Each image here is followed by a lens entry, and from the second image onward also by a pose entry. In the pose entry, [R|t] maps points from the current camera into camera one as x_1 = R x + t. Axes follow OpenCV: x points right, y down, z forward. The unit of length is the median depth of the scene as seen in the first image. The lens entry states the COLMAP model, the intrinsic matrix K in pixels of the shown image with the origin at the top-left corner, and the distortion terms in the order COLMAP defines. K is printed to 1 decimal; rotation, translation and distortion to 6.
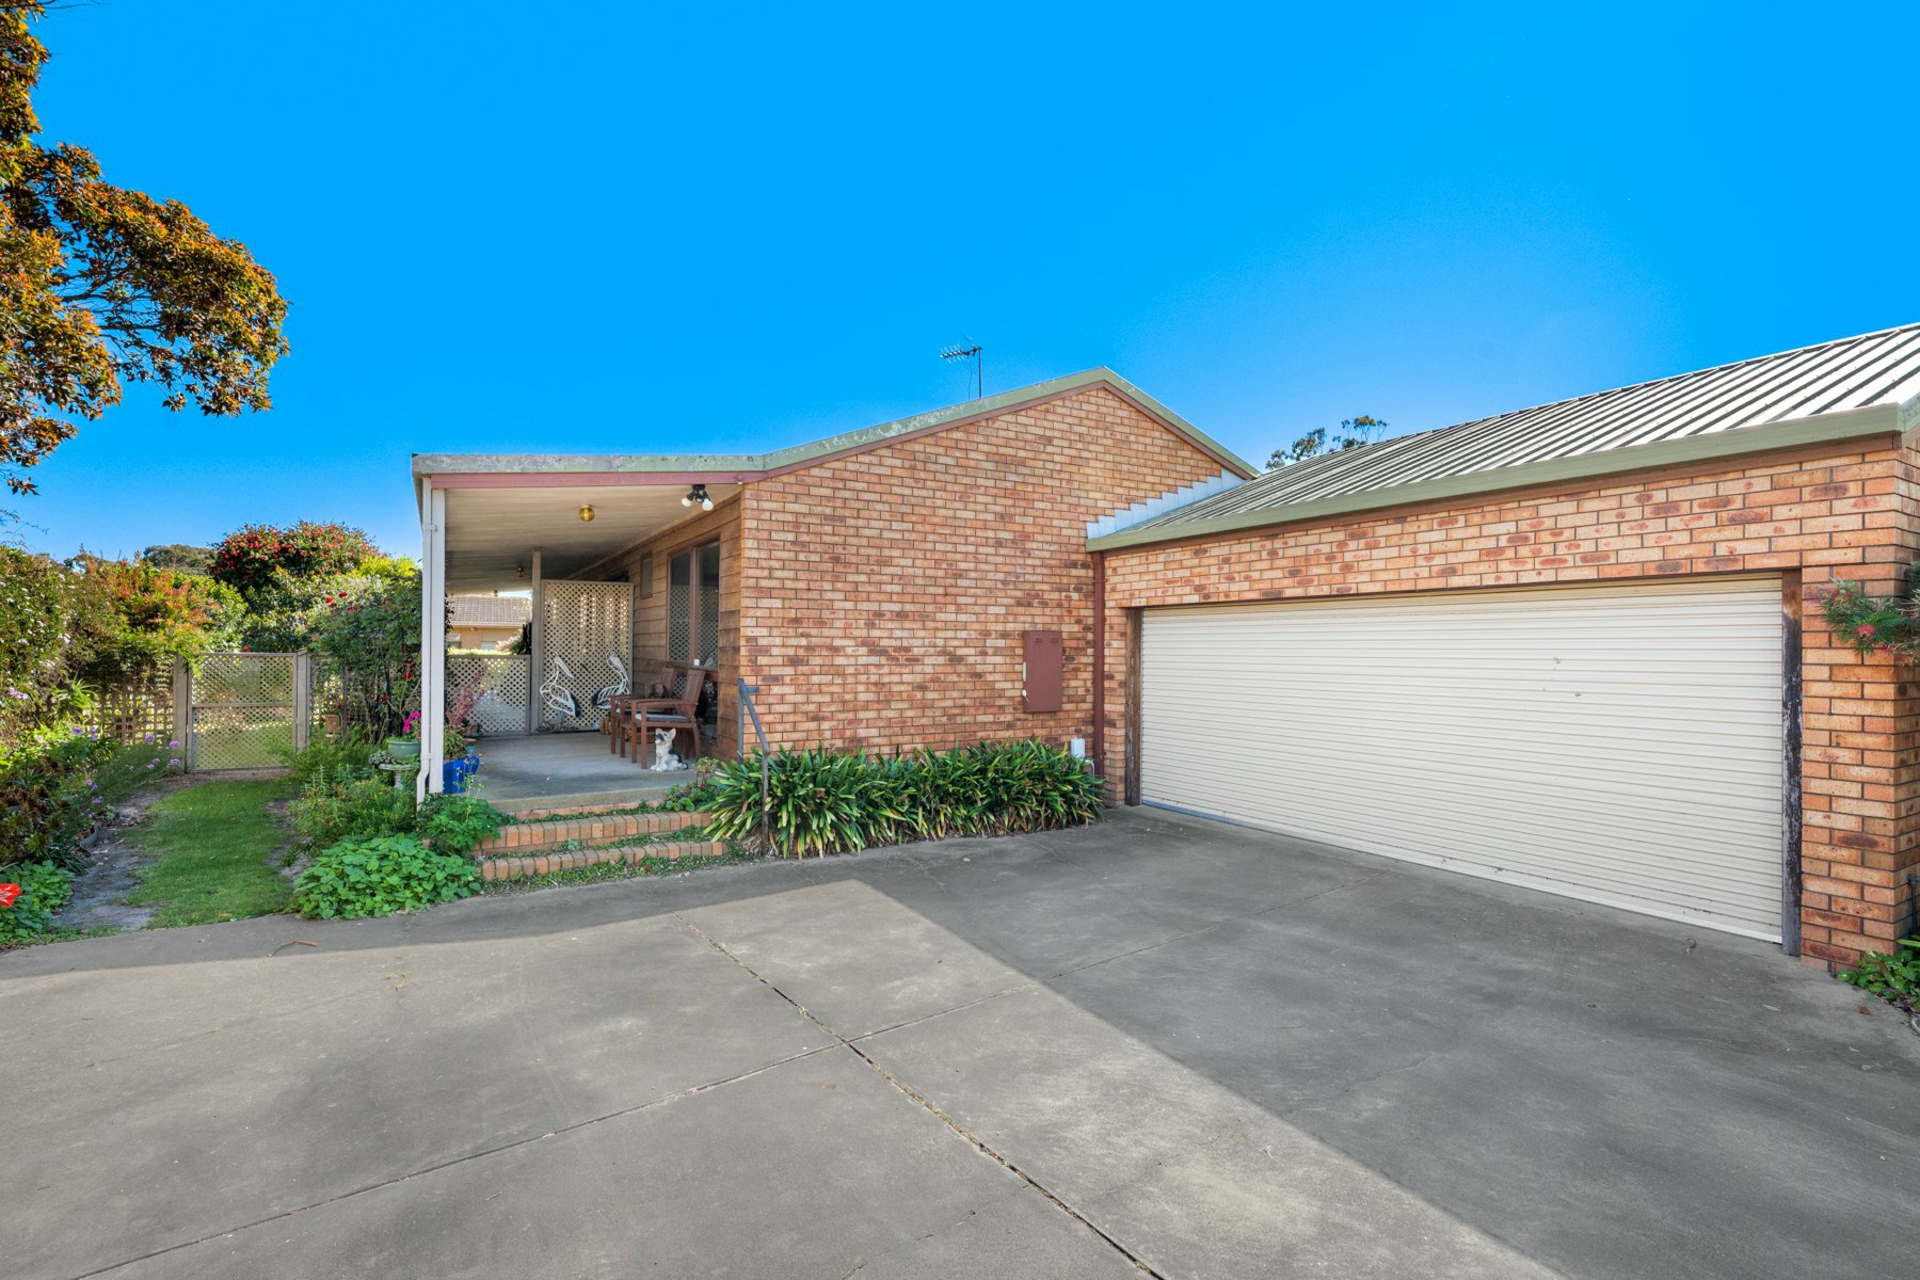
lens RADIAL K [[879.0, 0, 959.4], [0, 879.0, 641.6], [0, 0, 1]] dist [-0.000765, -0.000093]
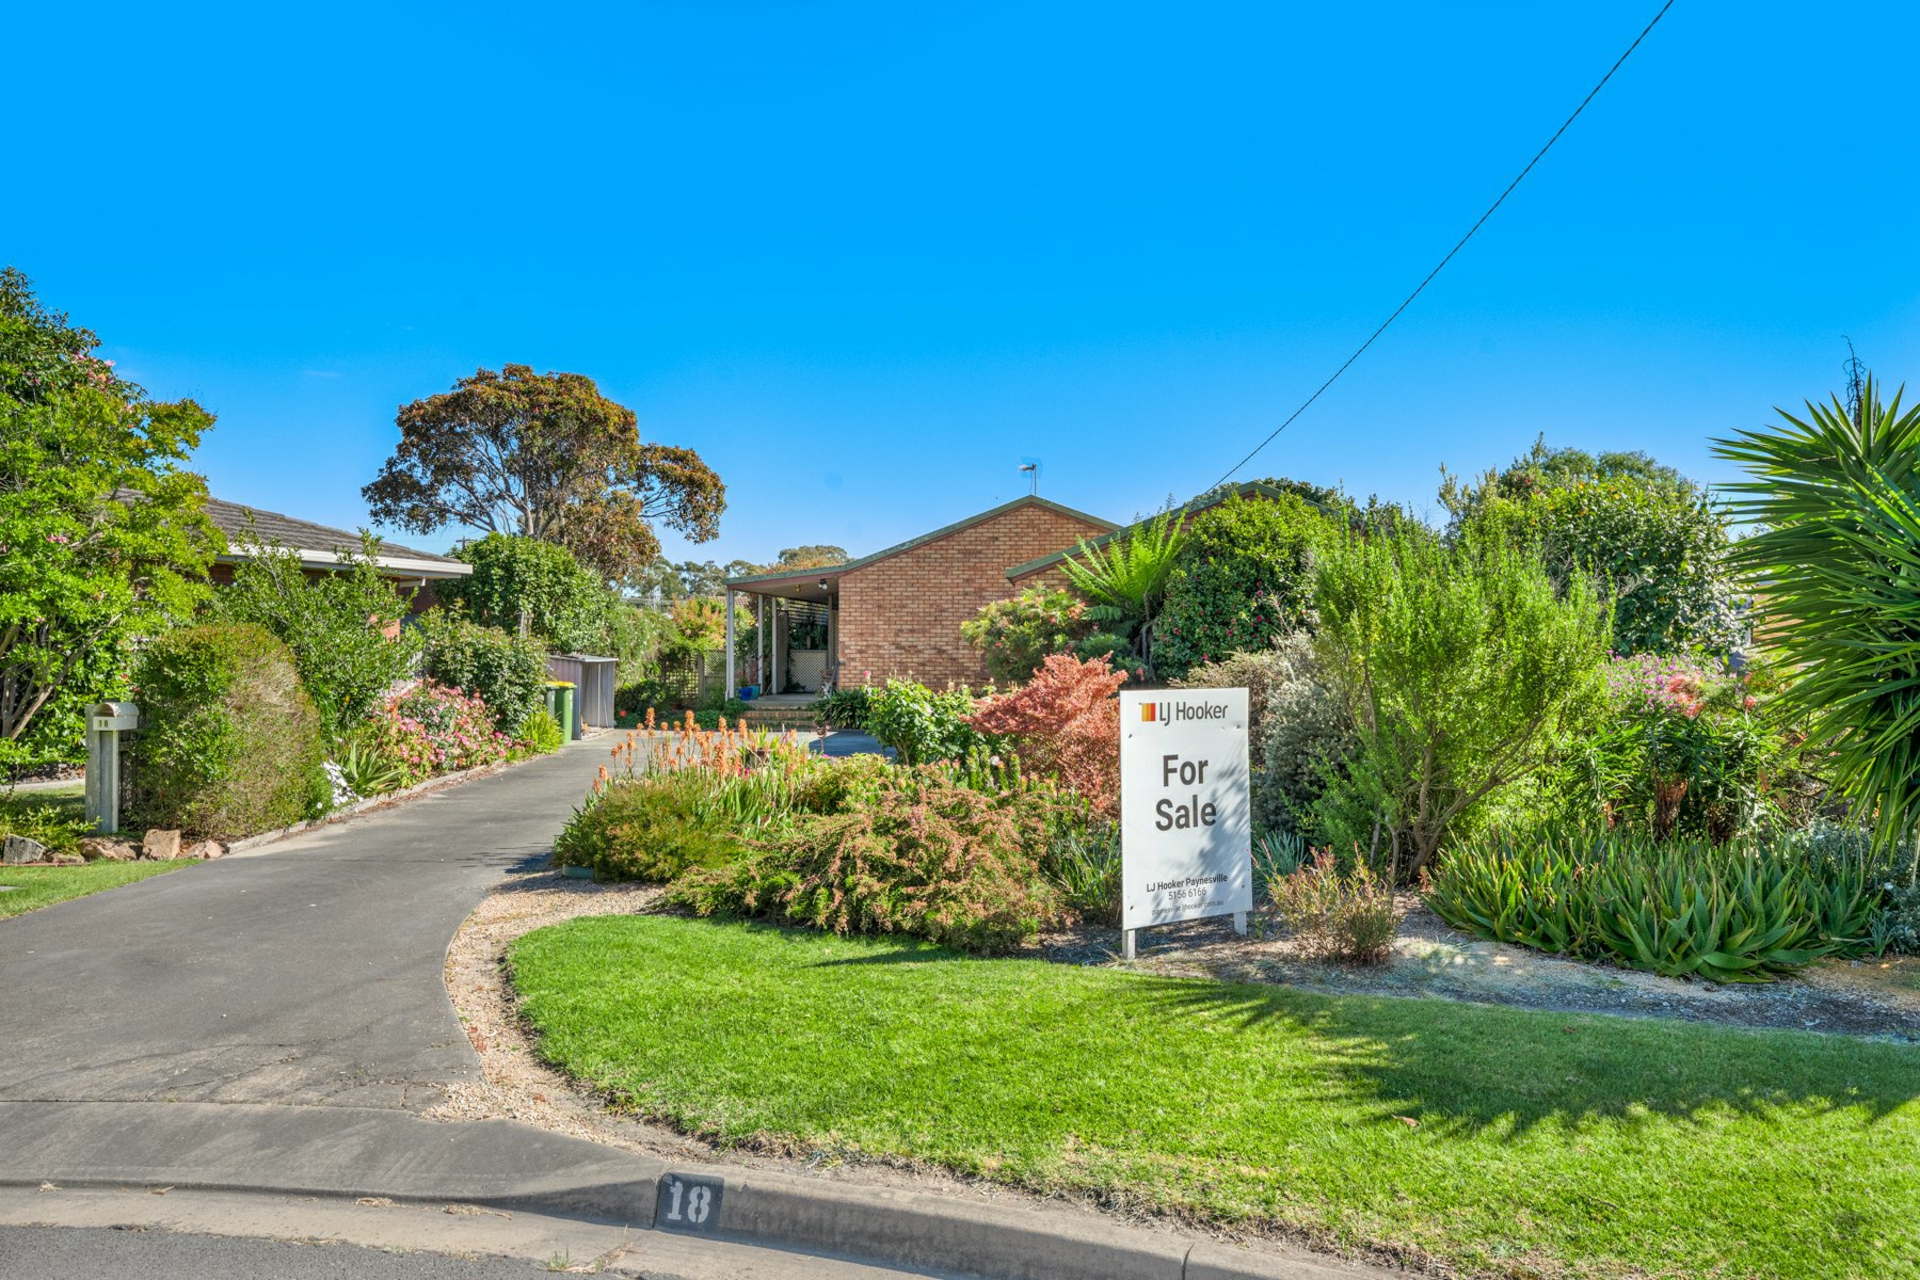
lens RADIAL K [[1325.3, 0, 960.9], [0, 1325.3, 640.7], [0, 0, 1]] dist [0.000365, 0.000007]
pose [[0.807208, -0.003743, -0.590256, 1.917364], [0.004033, 0.999992, -0.000825, -0.002385], [0.590254, -0.001715, 0.807216, -1.526009]]
